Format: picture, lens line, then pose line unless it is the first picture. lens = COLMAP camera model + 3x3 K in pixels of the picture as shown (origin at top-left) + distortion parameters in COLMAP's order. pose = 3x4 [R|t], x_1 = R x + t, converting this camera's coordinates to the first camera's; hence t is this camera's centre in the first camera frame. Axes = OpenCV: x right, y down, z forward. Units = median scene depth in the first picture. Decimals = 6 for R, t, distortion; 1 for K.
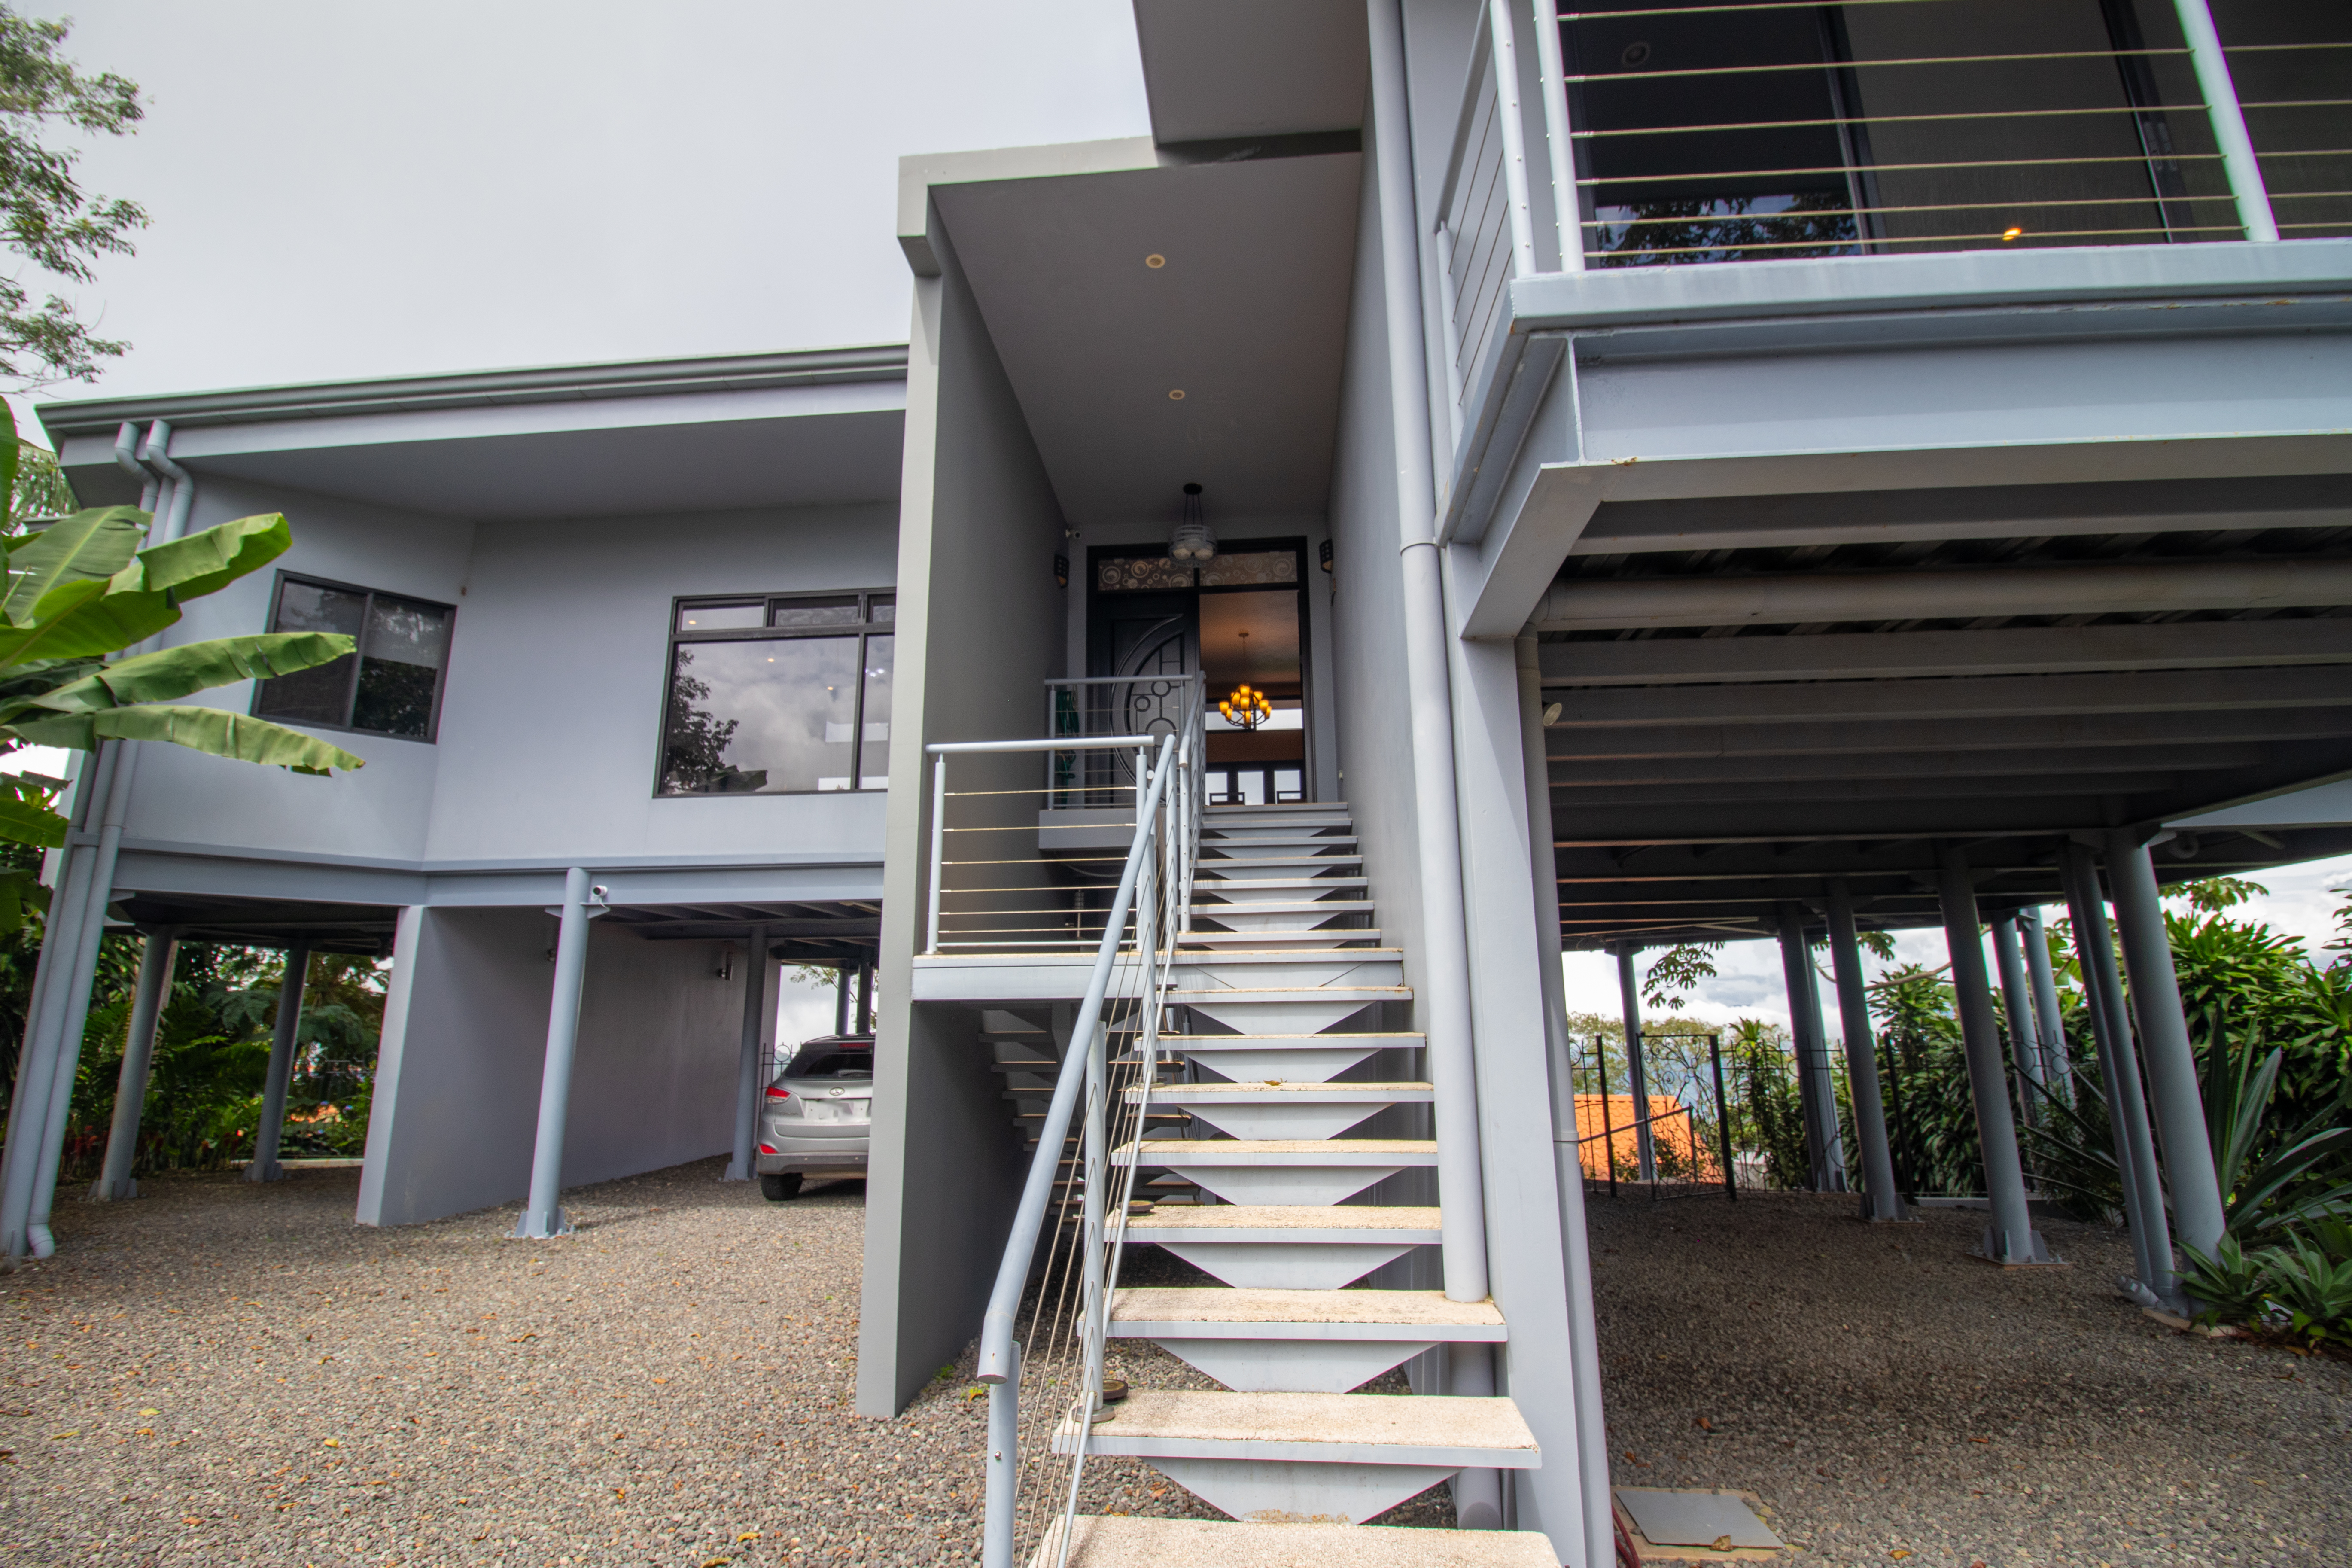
lens RADIAL K [[1092.1, 0, 1161.8], [0, 1092.1, 769.1], [0, 0, 1]] dist [-0.009084, -0.006795]
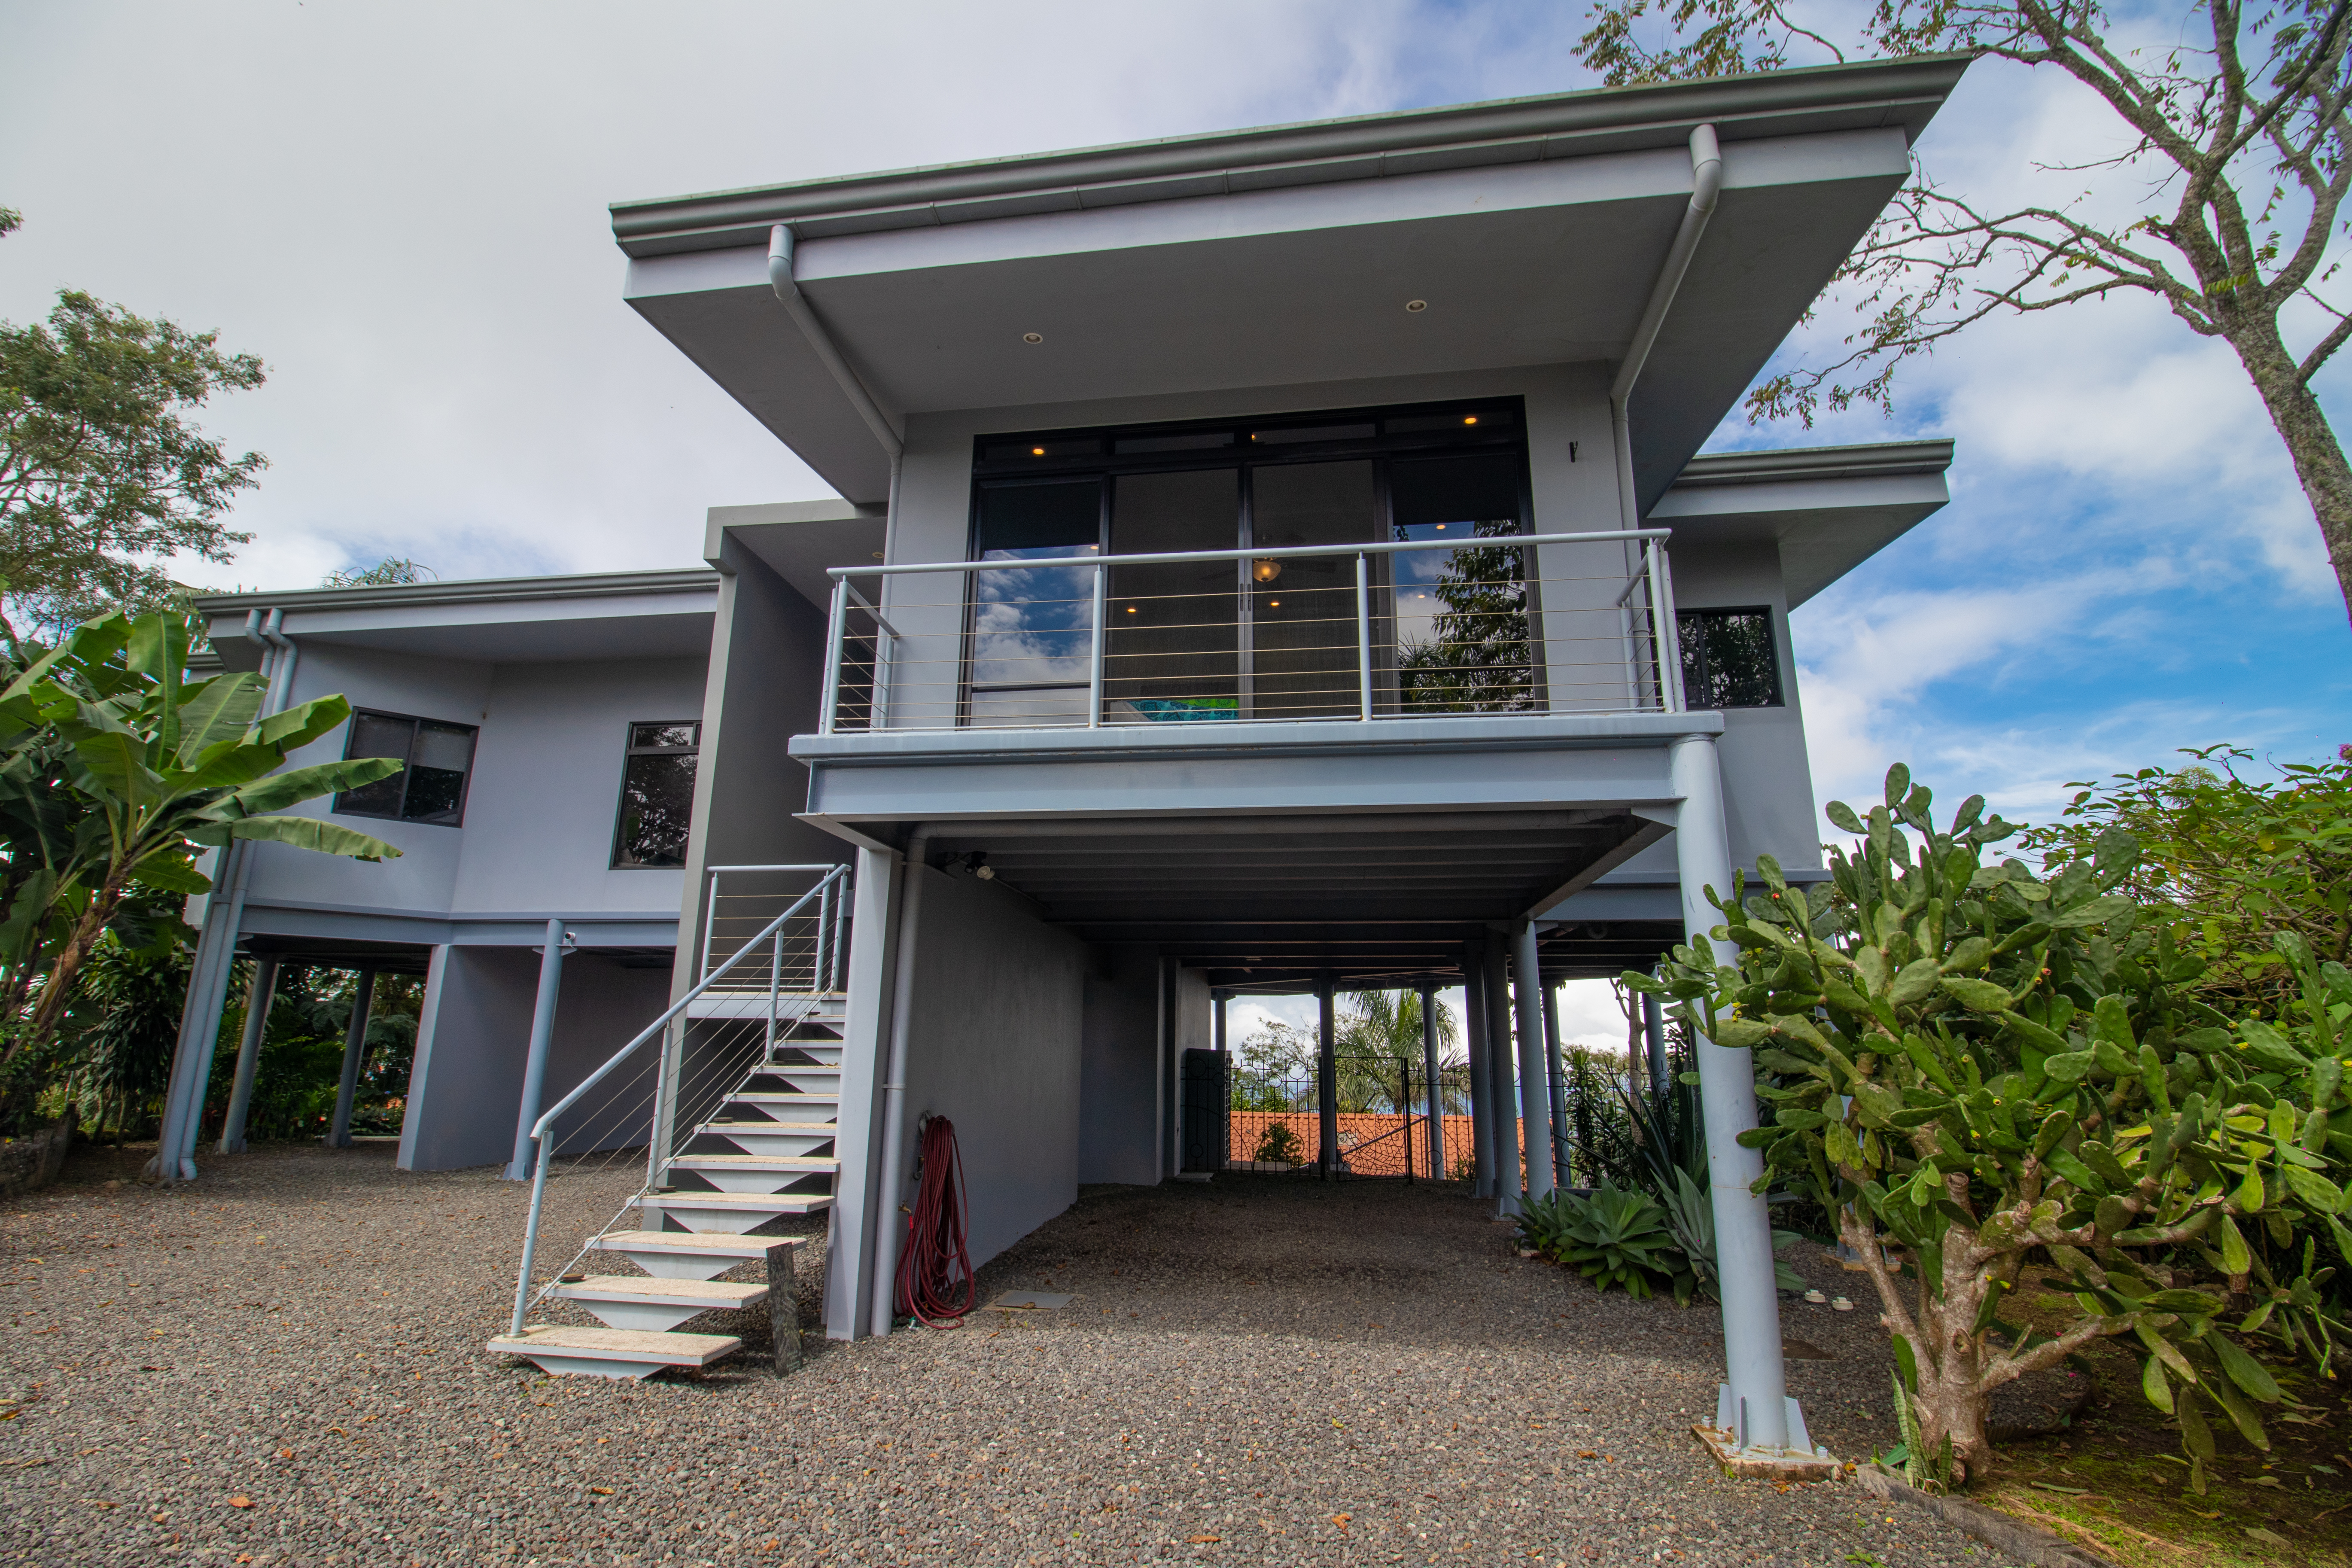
lens RADIAL K [[1092.1, 0, 1164.9], [0, 1092.1, 775.3], [0, 0, 1]] dist [-0.009084, -0.006795]
pose [[0.998541, 0.007668, -0.053446, 0.342647], [-0.008547, 0.999832, -0.016231, -0.083909], [0.053313, 0.016664, 0.998439, -0.384684]]
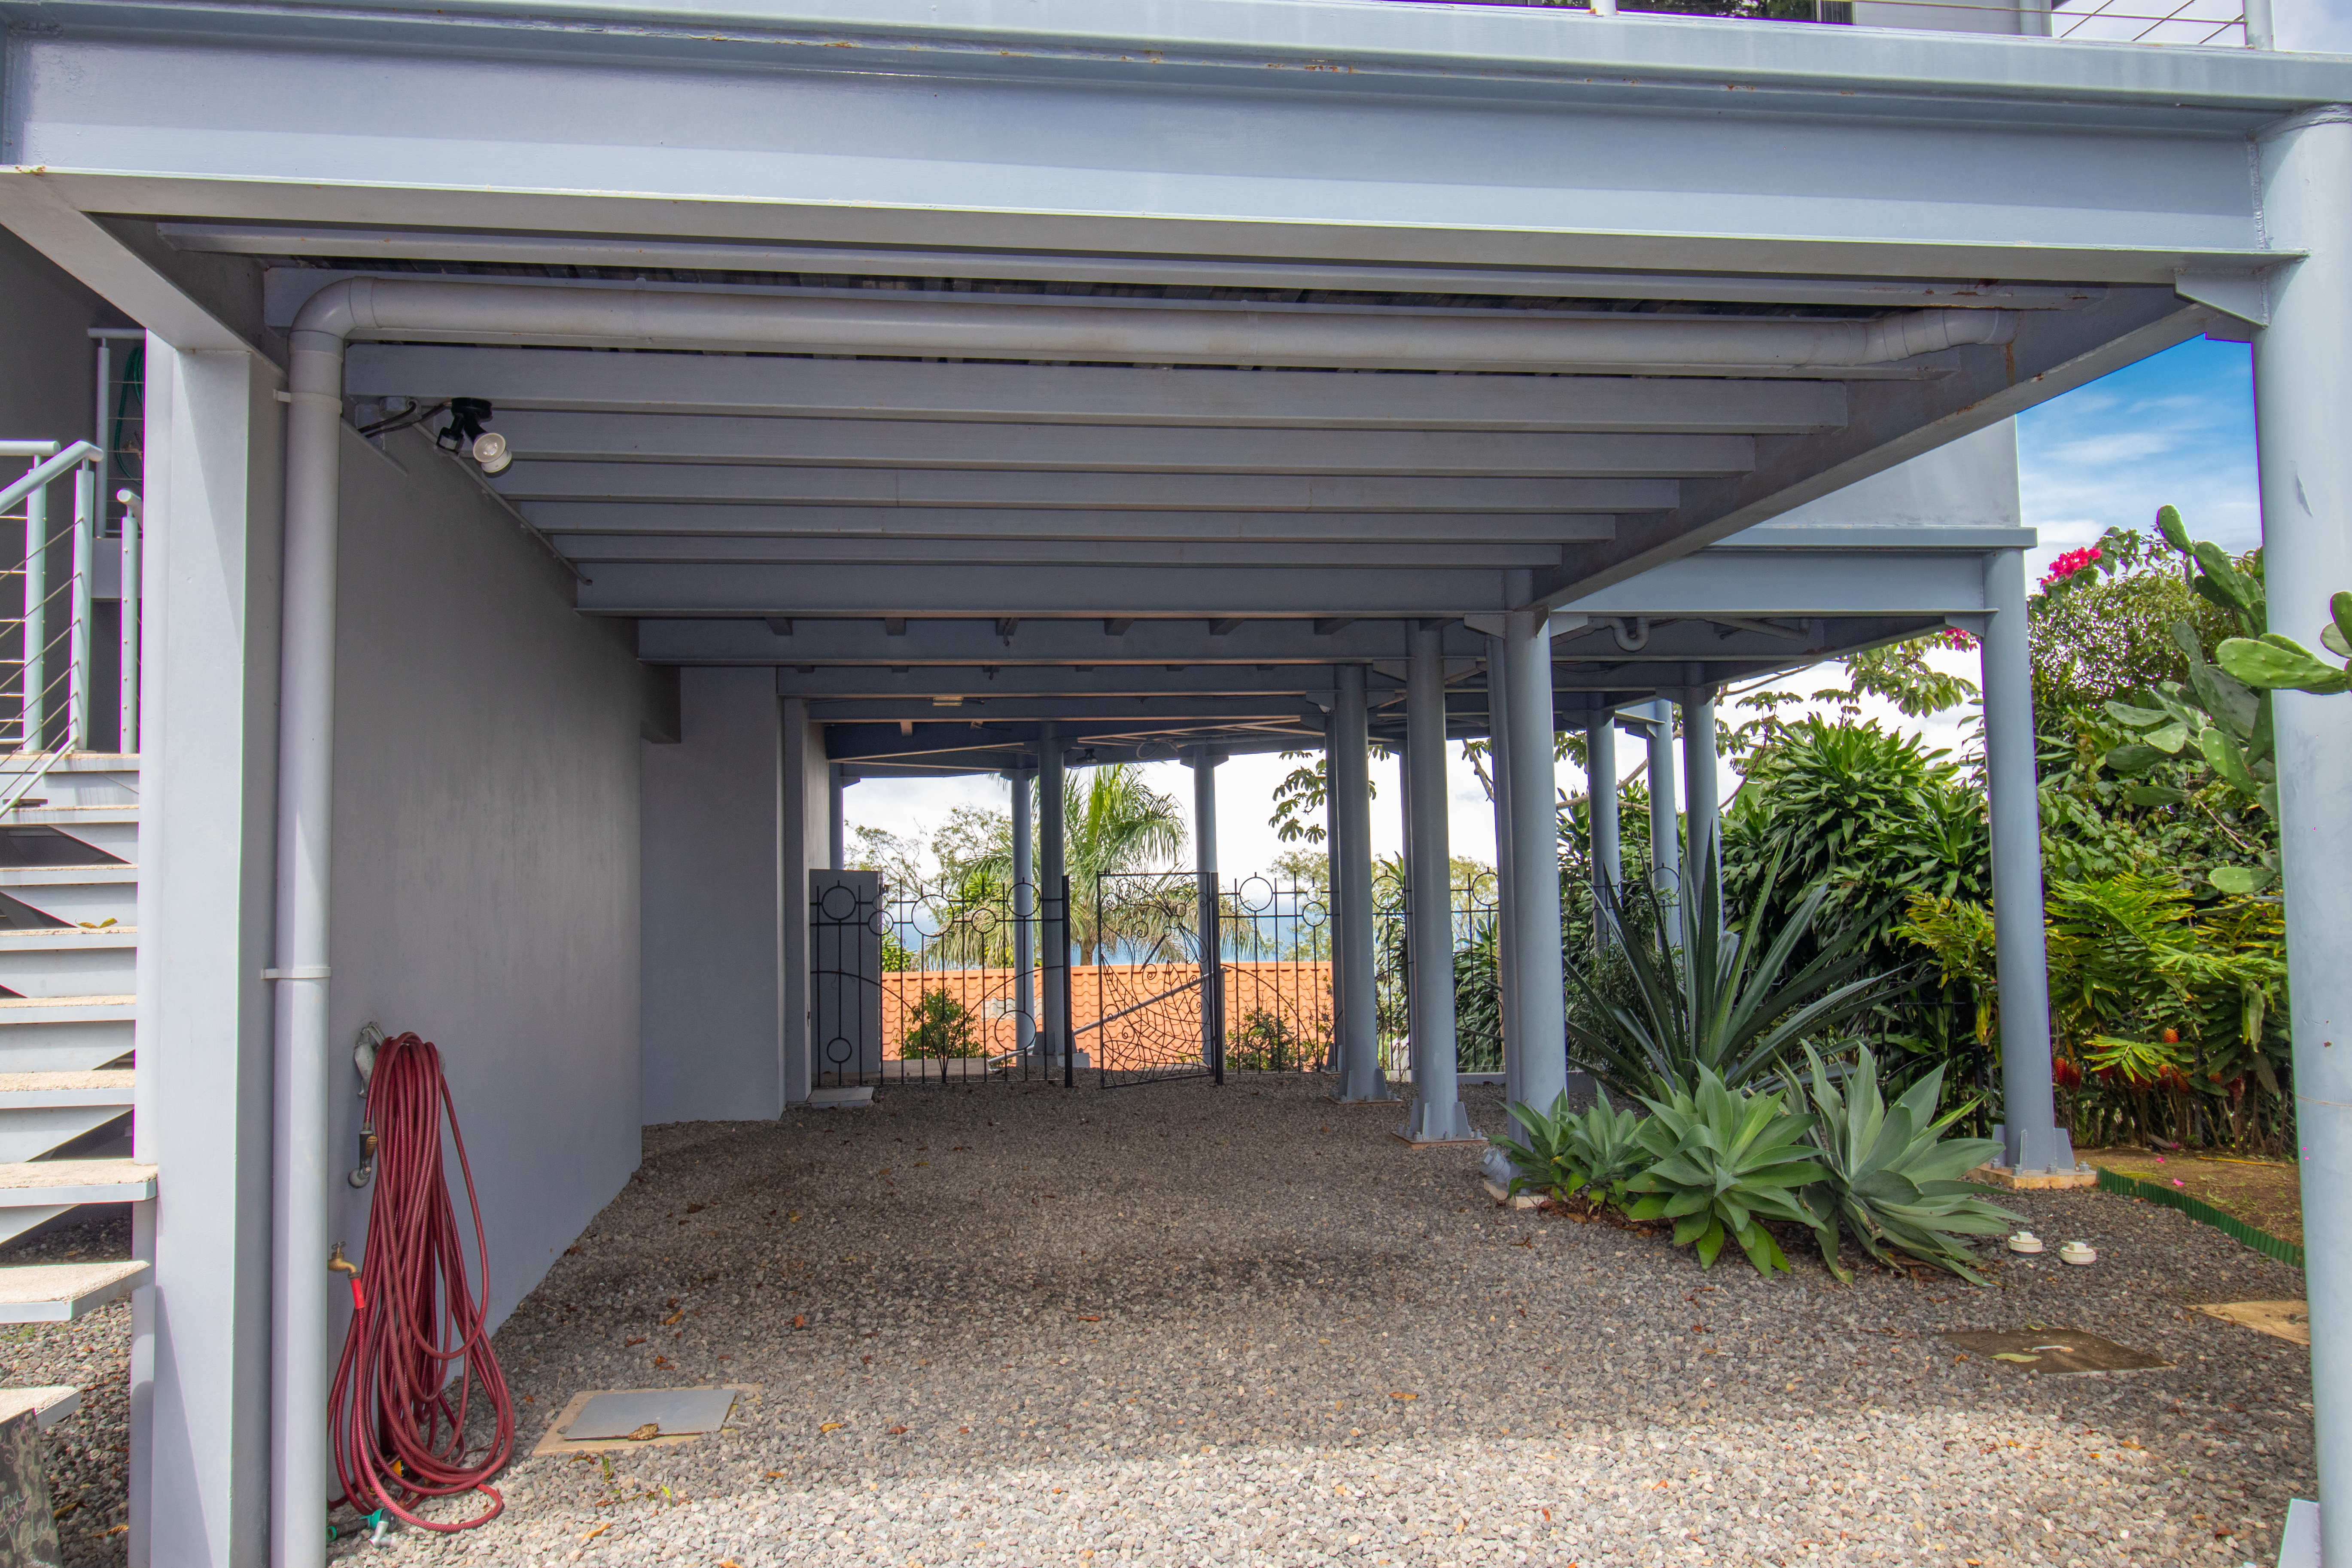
lens RADIAL K [[1749.3, 0, 1173.7], [0, 1749.3, 775.5], [0, 0, 1]] dist [-0.003739, 0.002887]
pose [[0.971744, 0.001467, 0.236033, 0.238170], [-0.042115, 0.985012, 0.167267, -0.021681], [-0.232250, -0.172481, 0.957241, -0.139230]]
